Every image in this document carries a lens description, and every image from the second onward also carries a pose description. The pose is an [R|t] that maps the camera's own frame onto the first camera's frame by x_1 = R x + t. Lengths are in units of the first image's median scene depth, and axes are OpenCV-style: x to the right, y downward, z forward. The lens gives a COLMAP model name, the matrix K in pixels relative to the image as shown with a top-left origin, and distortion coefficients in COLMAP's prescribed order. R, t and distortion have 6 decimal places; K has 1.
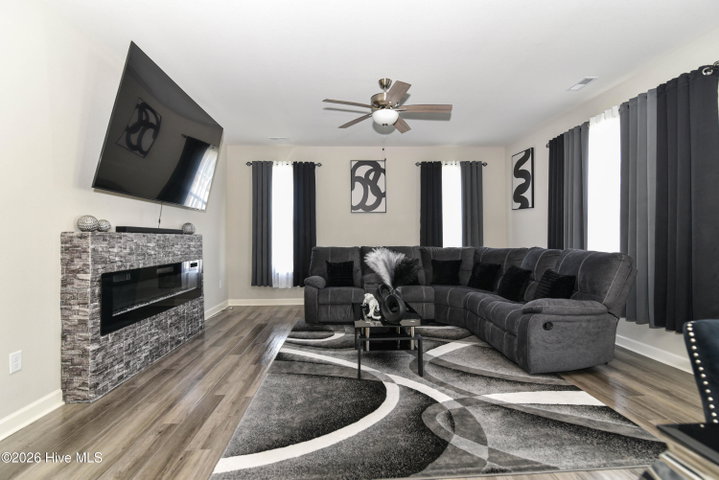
lens RADIAL K [[327.6, 0, 355.2], [0, 327.6, 237.9], [0, 0, 1]] dist [-0.005399, 0.000196]
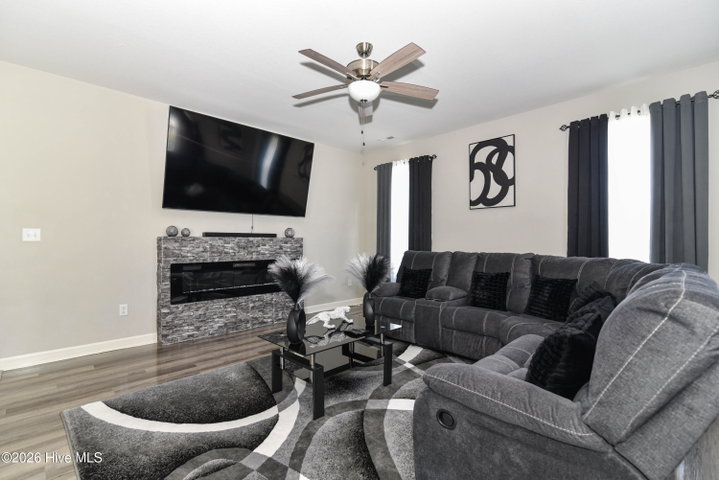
lens RADIAL K [[327.6, 0, 359.4], [0, 327.6, 241.3], [0, 0, 1]] dist [-0.005399, 0.000196]
pose [[0.675723, 0.006616, -0.737126, 0.718528], [-0.001766, 0.999971, 0.007356, -0.006855], [0.737153, -0.003669, 0.675715, 0.467480]]
